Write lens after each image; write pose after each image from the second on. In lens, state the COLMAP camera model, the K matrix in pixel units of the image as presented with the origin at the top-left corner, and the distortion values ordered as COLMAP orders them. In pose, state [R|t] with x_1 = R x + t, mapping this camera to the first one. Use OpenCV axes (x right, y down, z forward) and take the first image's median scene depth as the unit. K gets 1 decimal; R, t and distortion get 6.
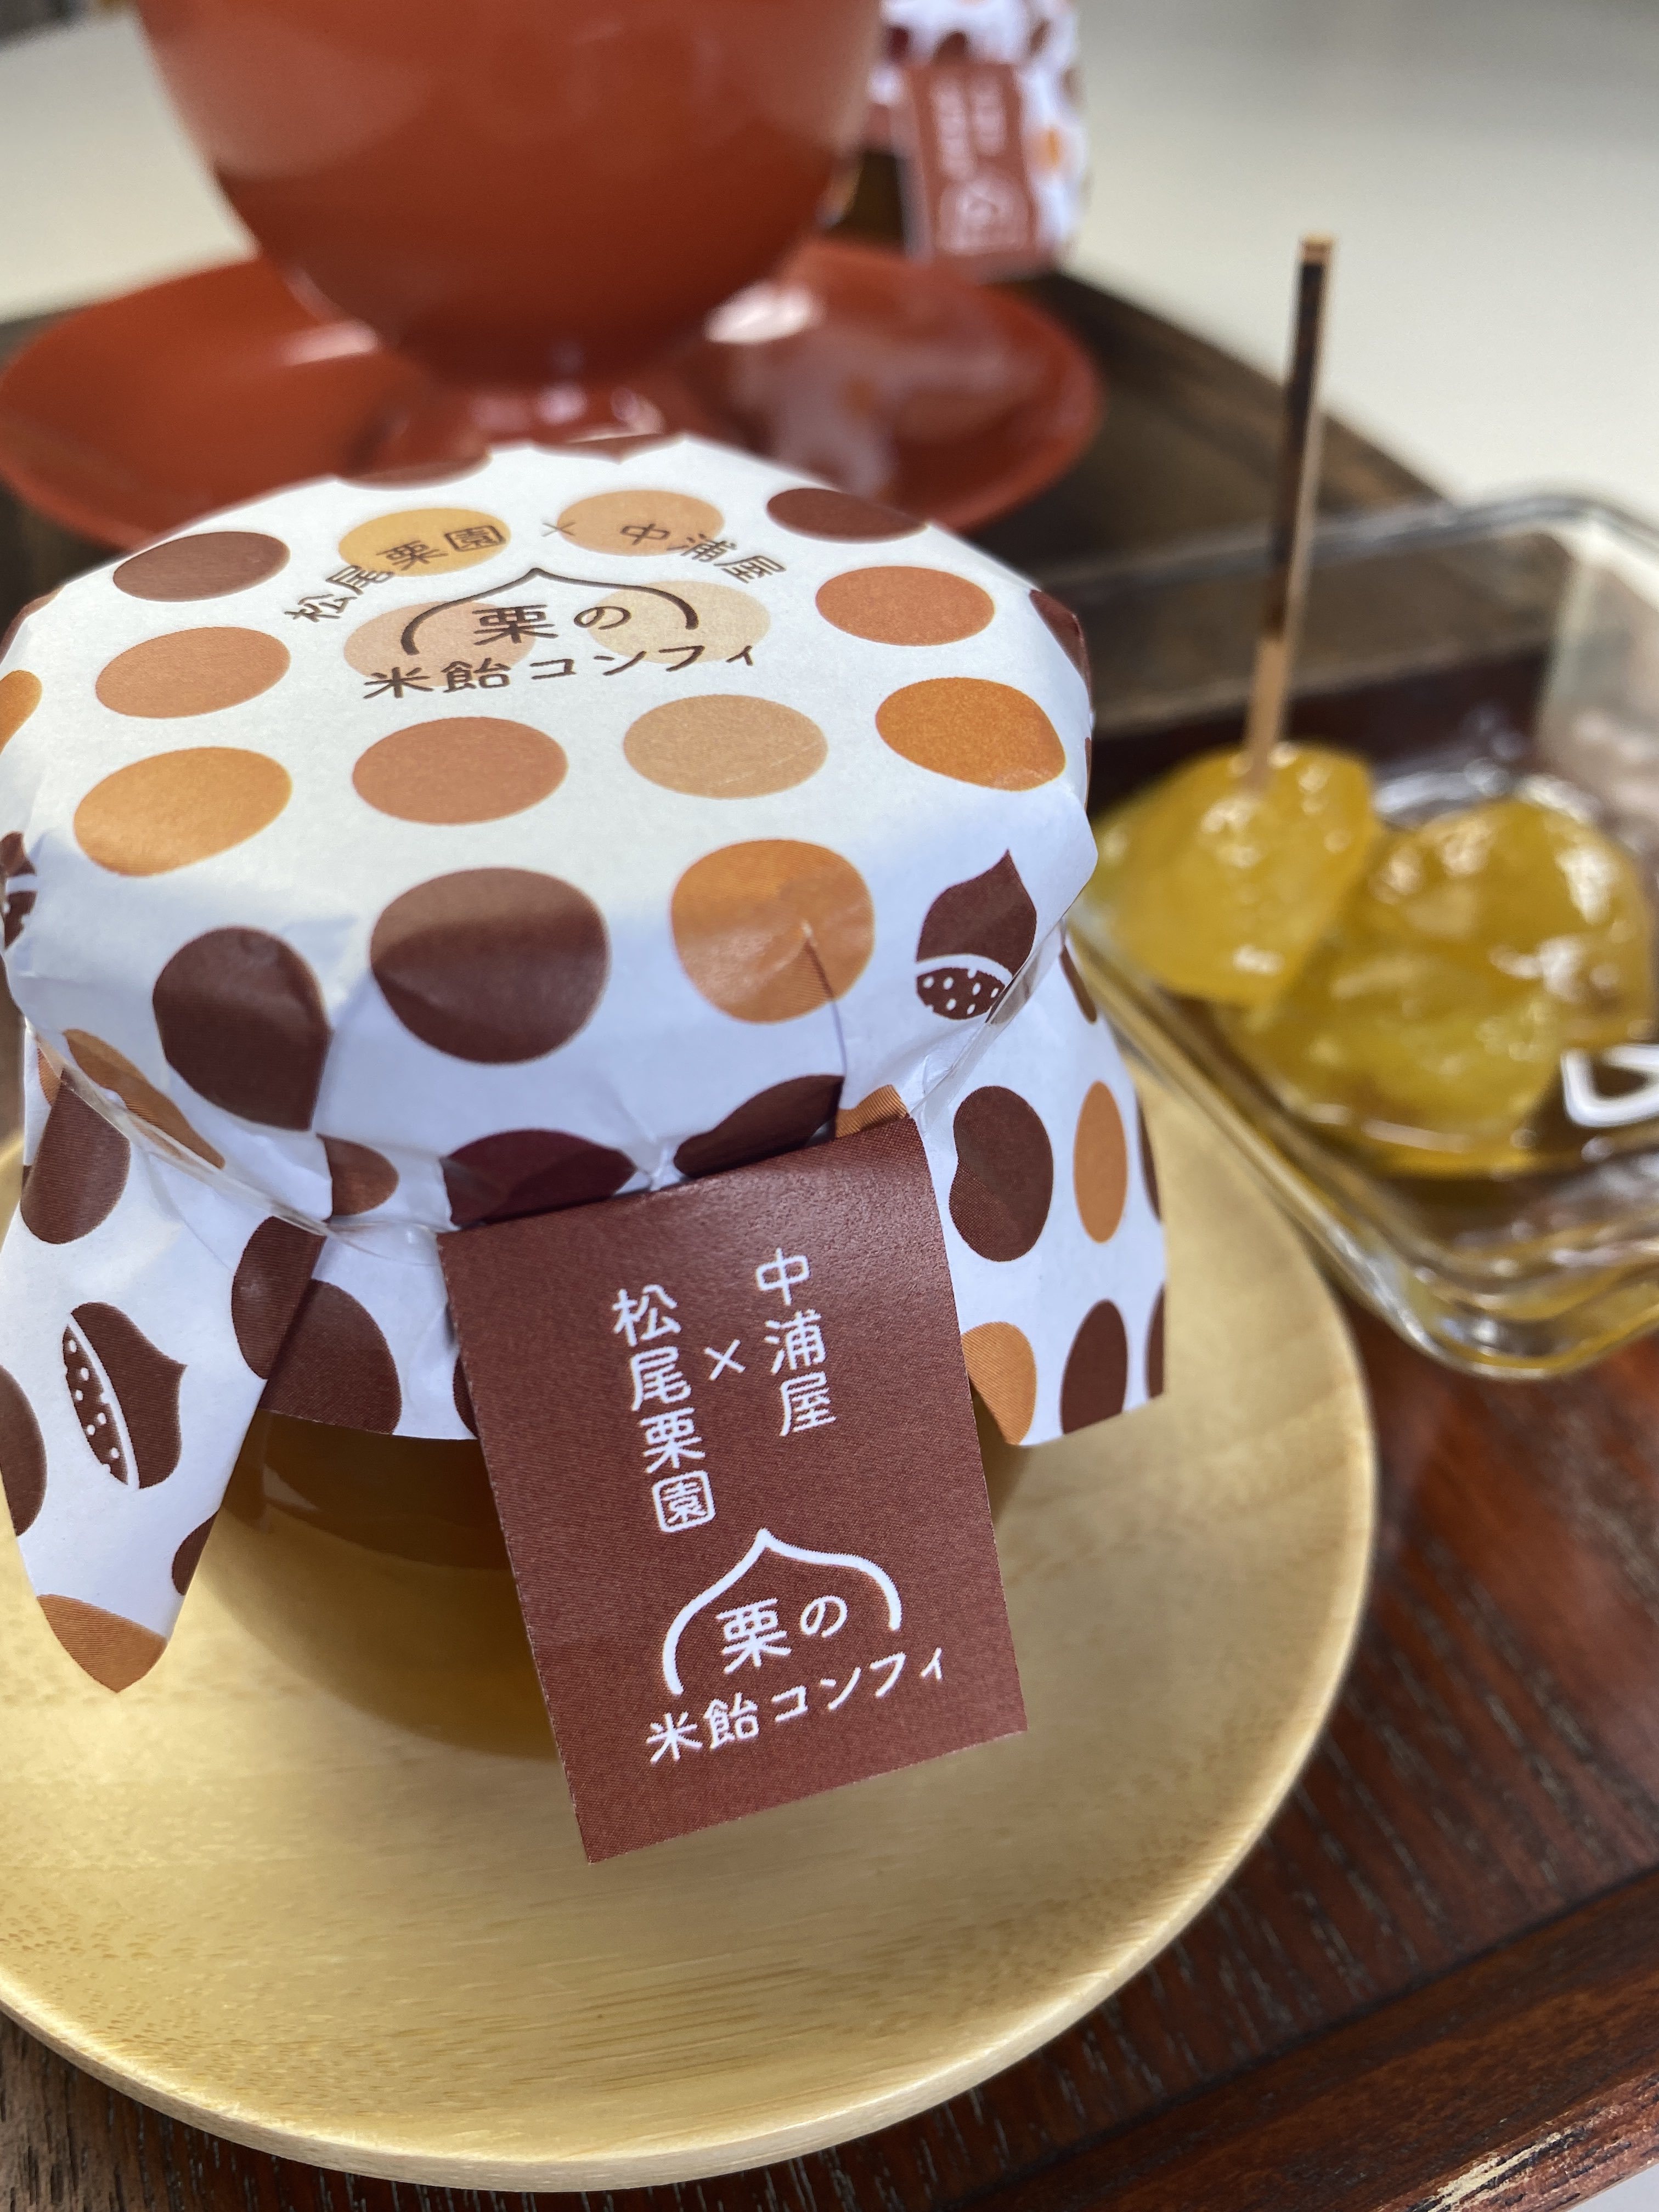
lens RADIAL K [[1661.9, 0, 829.5], [0, 1661.9, 1106.0], [0, 0, 1]] dist [0.000778, -0.000790]
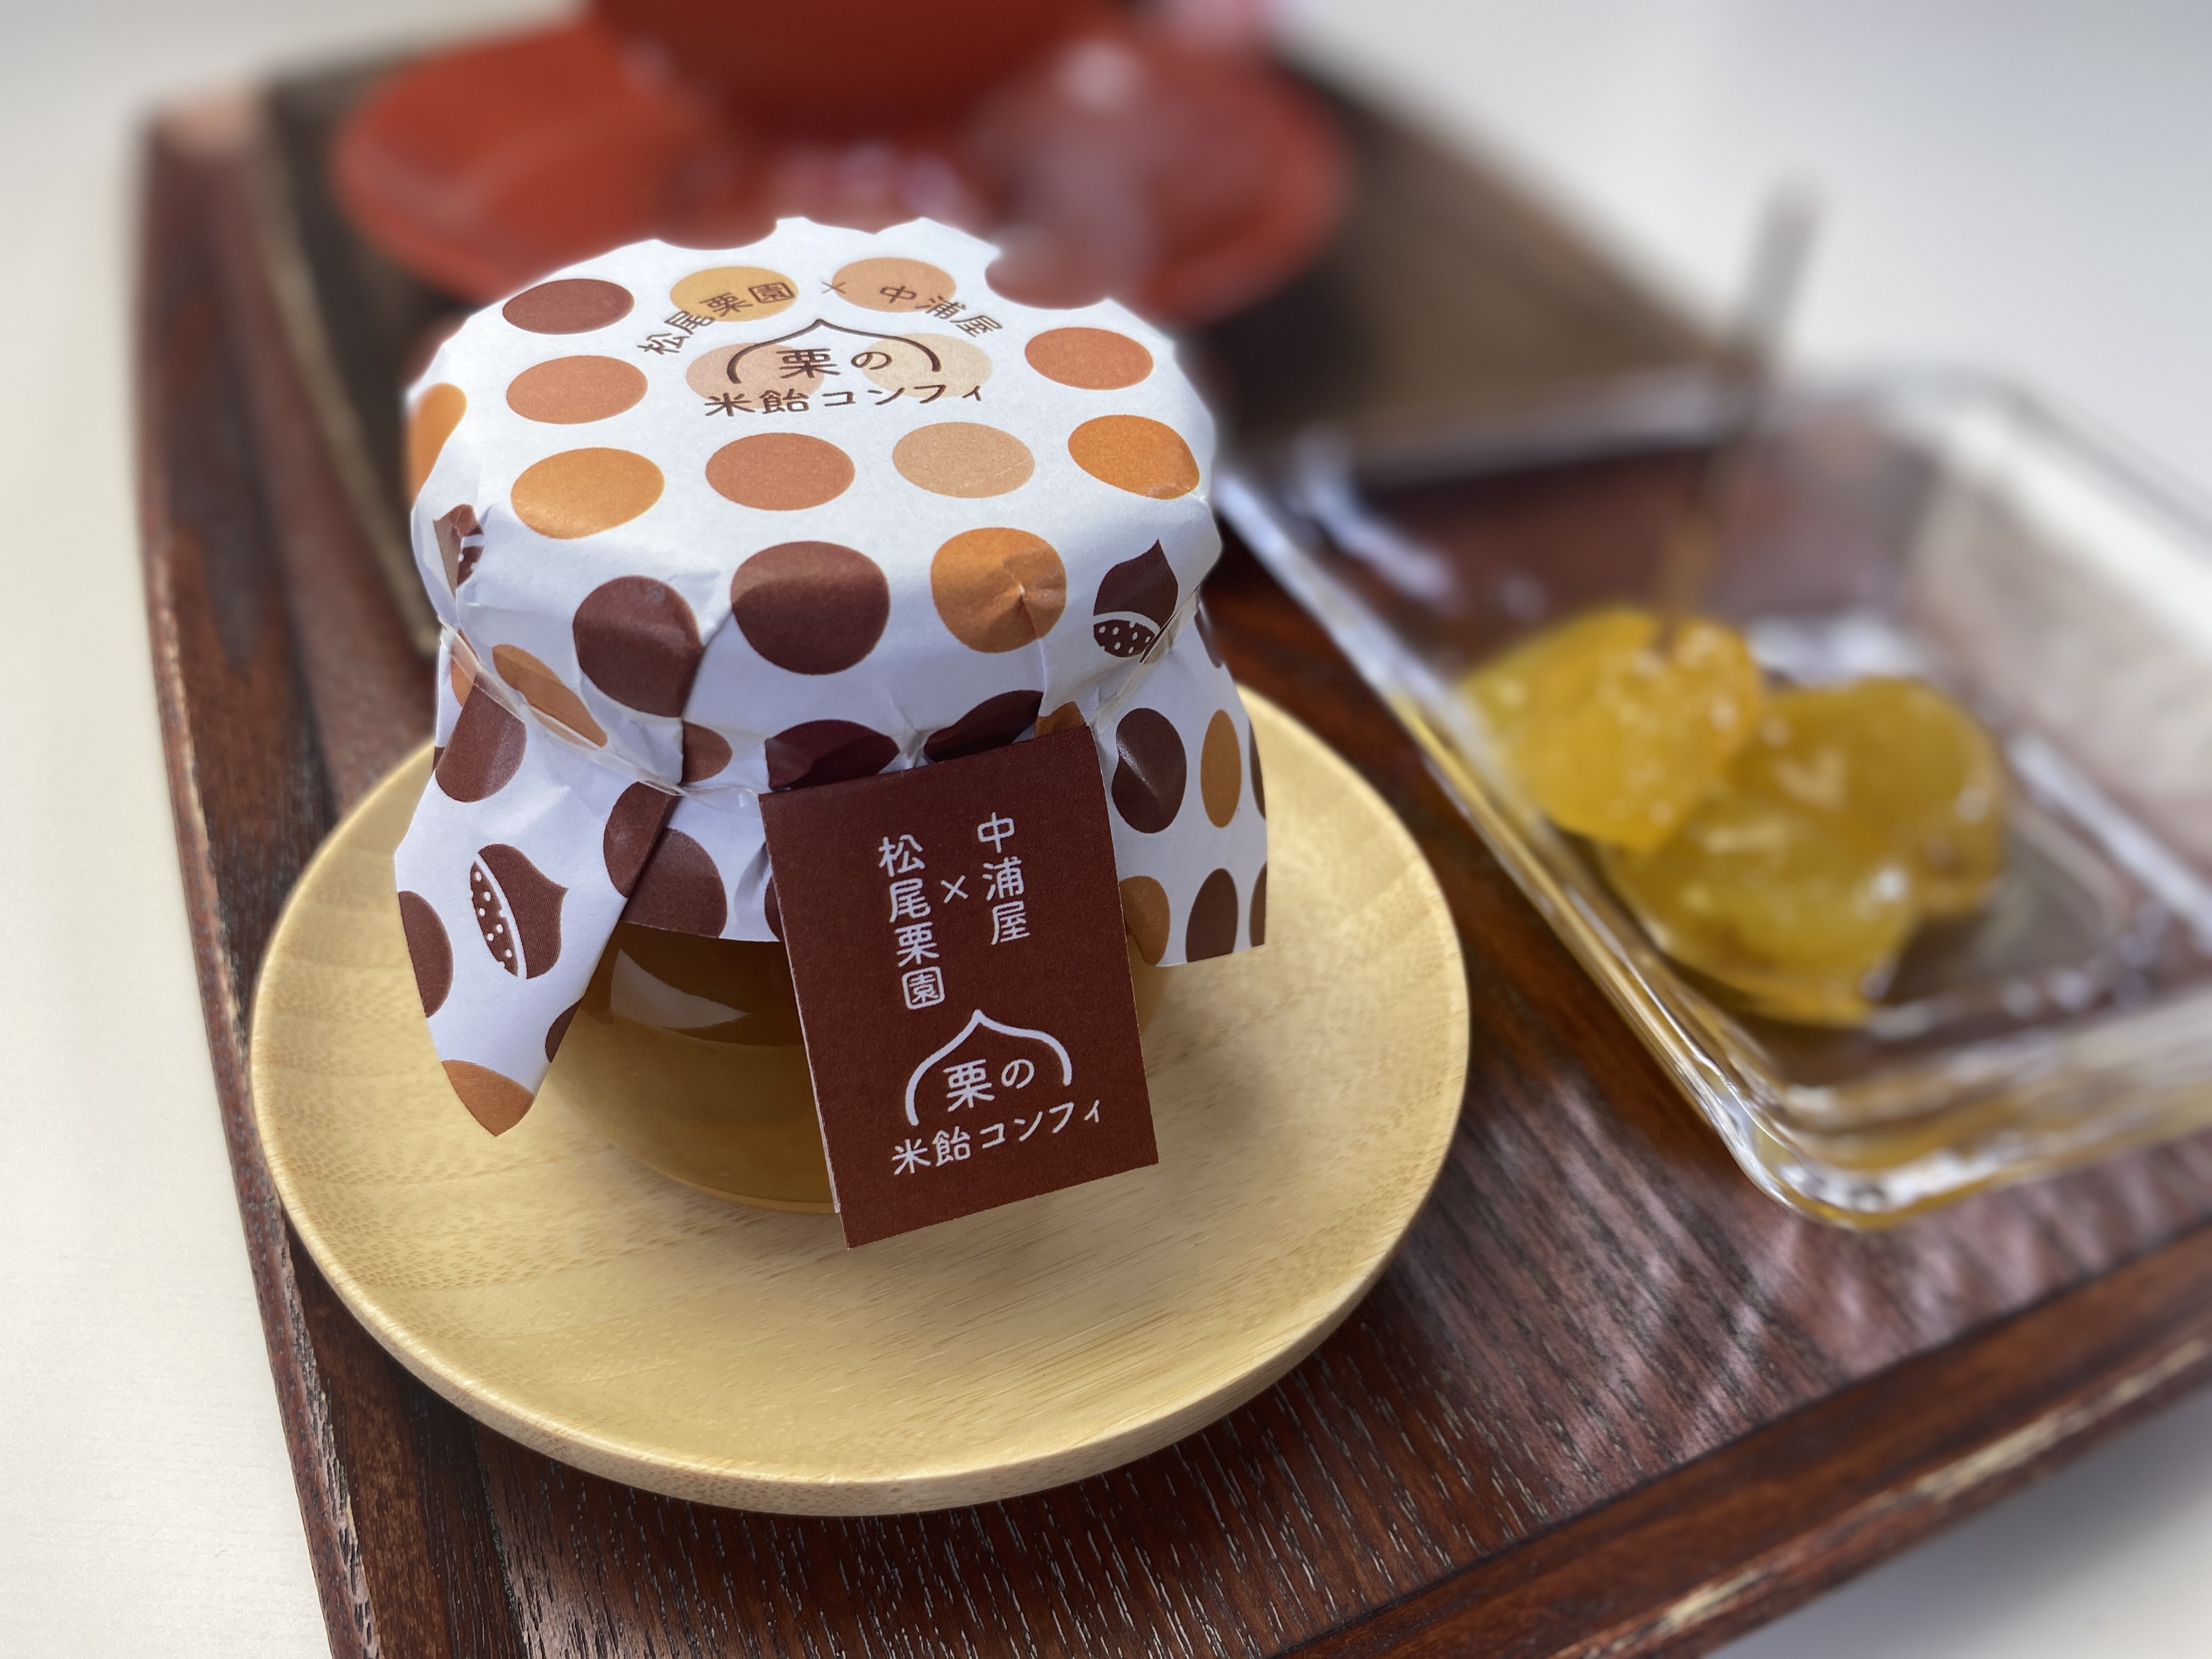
lens RADIAL K [[1661.9, 0, 1106.0], [0, 1661.9, 829.5], [0, 0, 1]] dist [0.000778, -0.000790]
pose [[0.996733, 0.020722, 0.078065, -0.044212], [-0.023028, 0.999321, 0.028763, 0.054689], [-0.077416, -0.030467, 0.996533, -0.426410]]
